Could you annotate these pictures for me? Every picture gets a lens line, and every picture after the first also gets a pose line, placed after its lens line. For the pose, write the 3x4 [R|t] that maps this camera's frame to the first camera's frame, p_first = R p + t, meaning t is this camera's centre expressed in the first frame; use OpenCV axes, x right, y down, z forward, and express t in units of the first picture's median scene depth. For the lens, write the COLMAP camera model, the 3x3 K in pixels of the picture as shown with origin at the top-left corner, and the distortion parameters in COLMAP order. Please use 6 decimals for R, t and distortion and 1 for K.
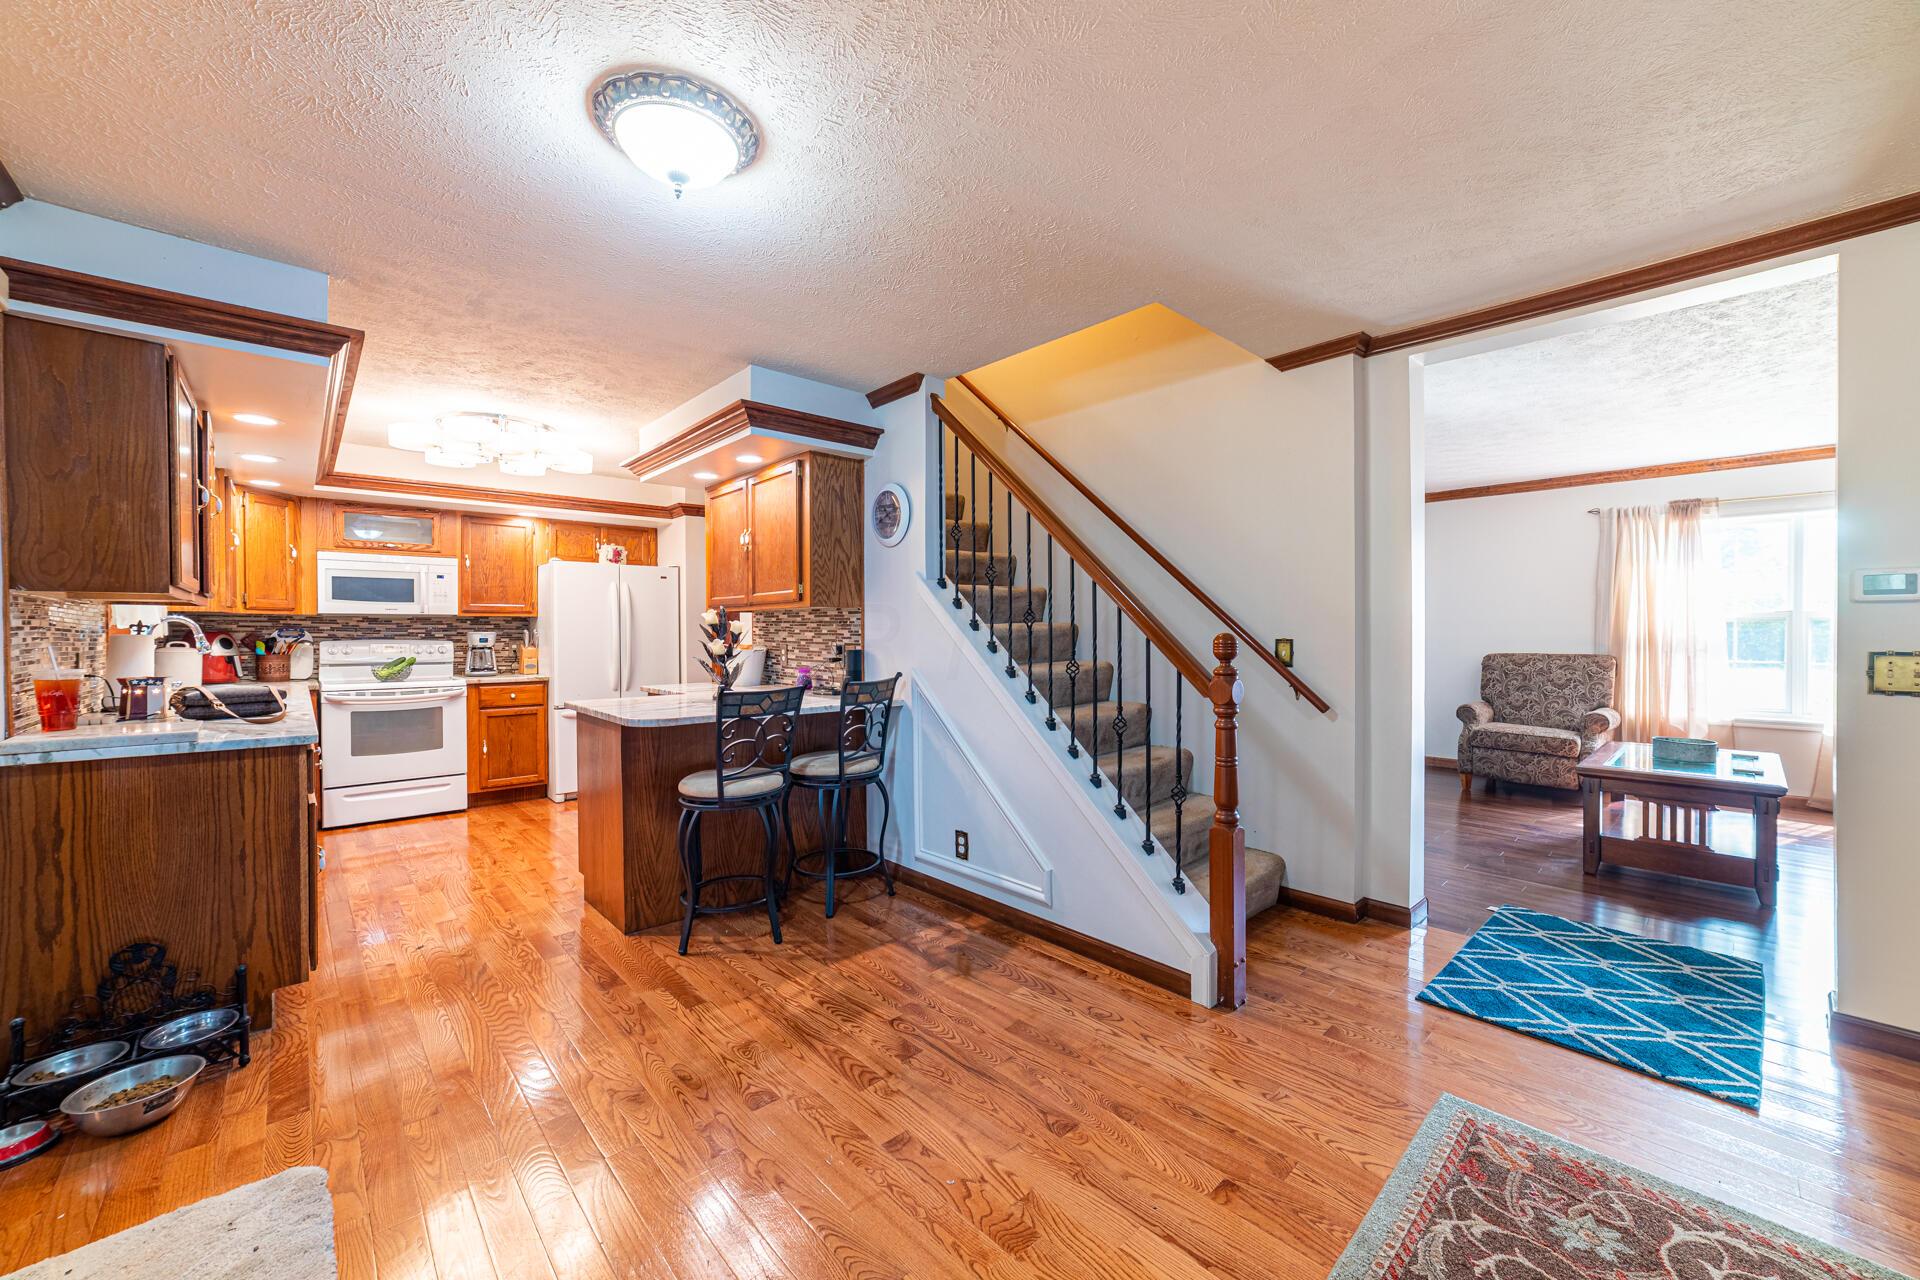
lens RADIAL K [[721.2, 0, 960.0], [0, 721.2, 640.0], [0, 0, 1]] dist [0.000426, 0.000103]
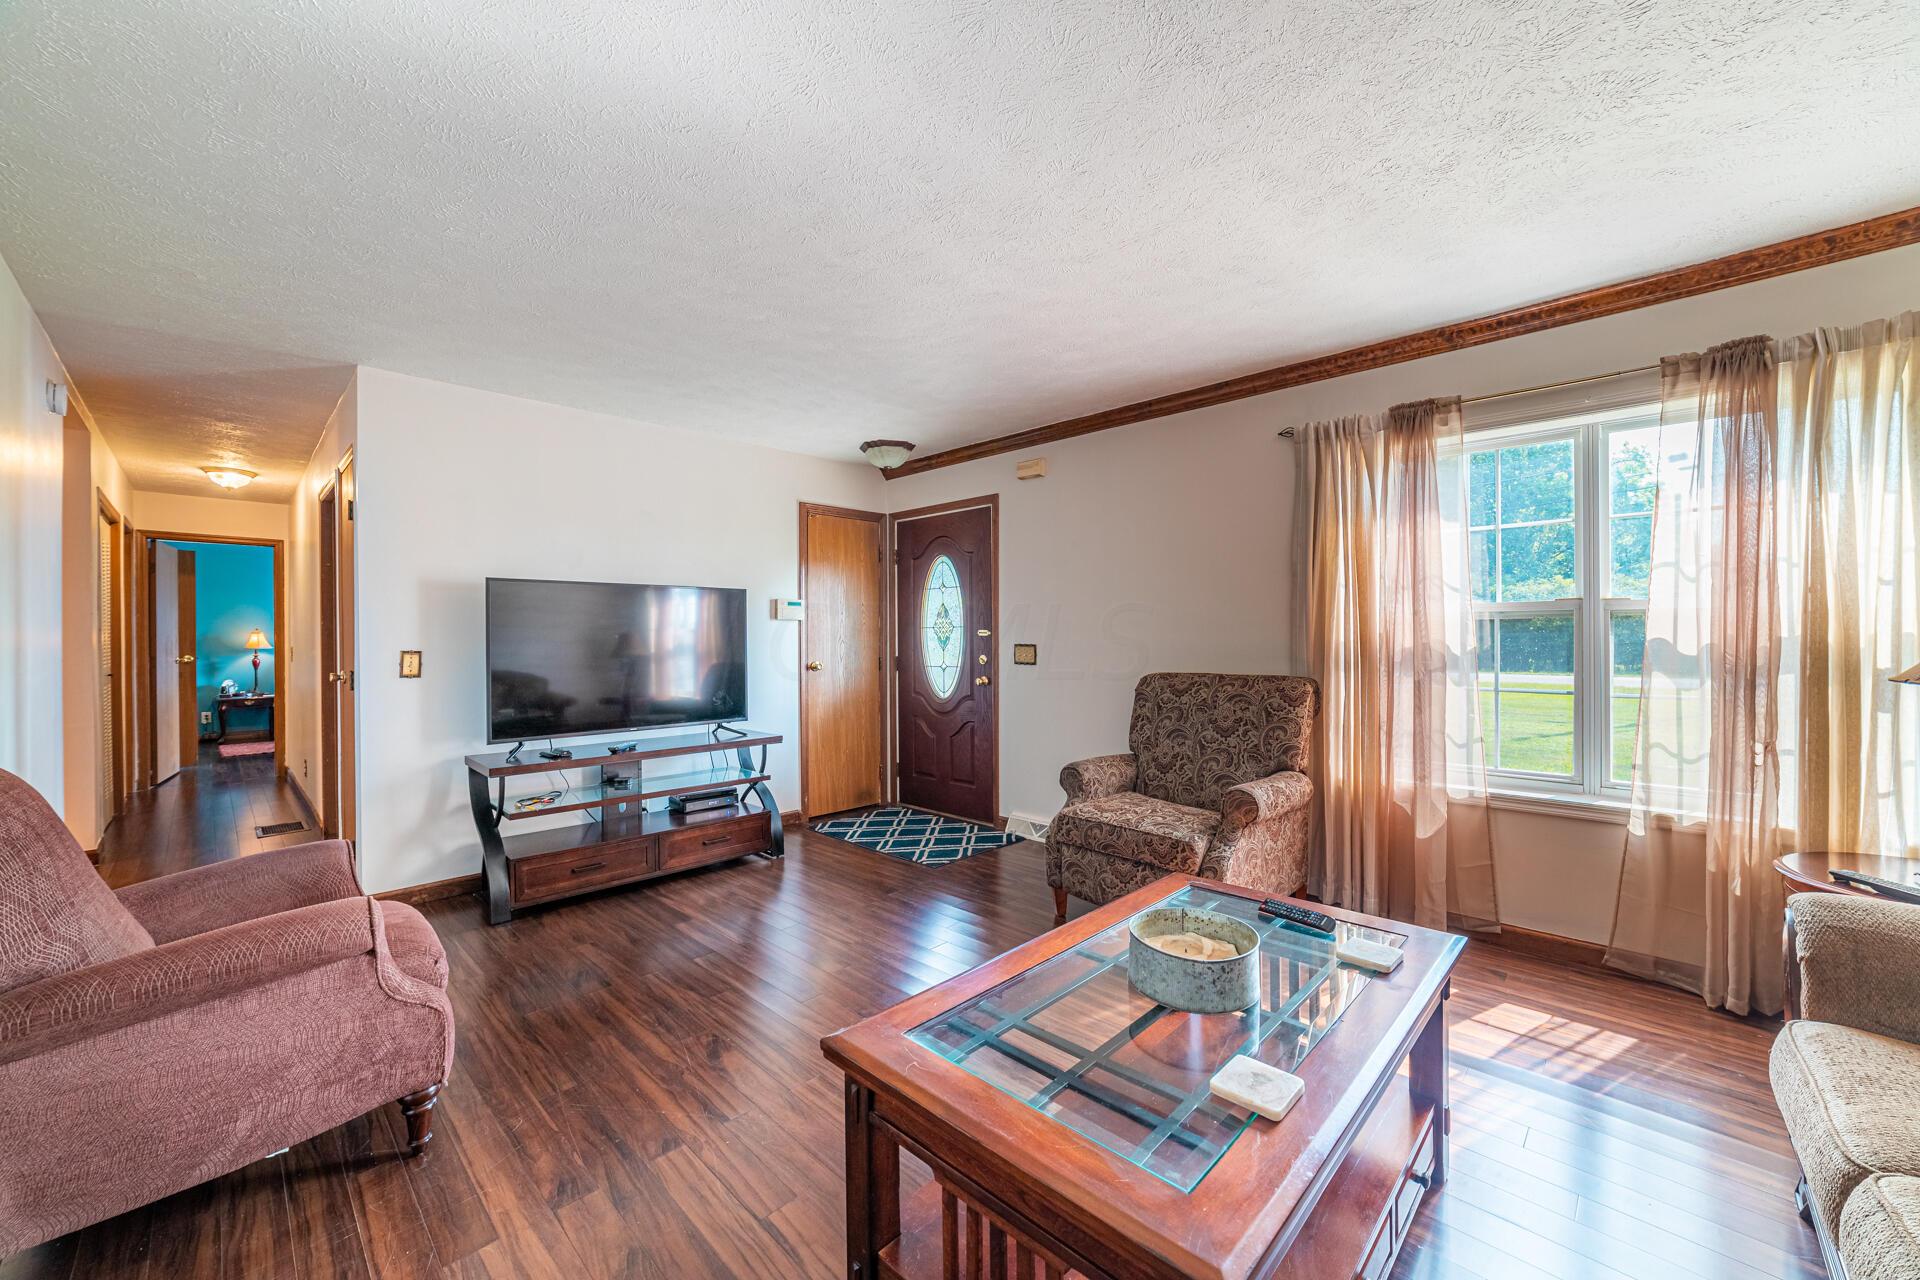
lens RADIAL K [[730.7, 0, 960.0], [0, 730.7, 640.0], [0, 0, 1]] dist [-0.001168, -0.000054]
pose [[0.998279, -0.002640, 0.058580, 0.577978], [0.003028, 0.999974, -0.006549, -0.005901], [-0.058562, 0.006715, 0.998261, 0.422017]]
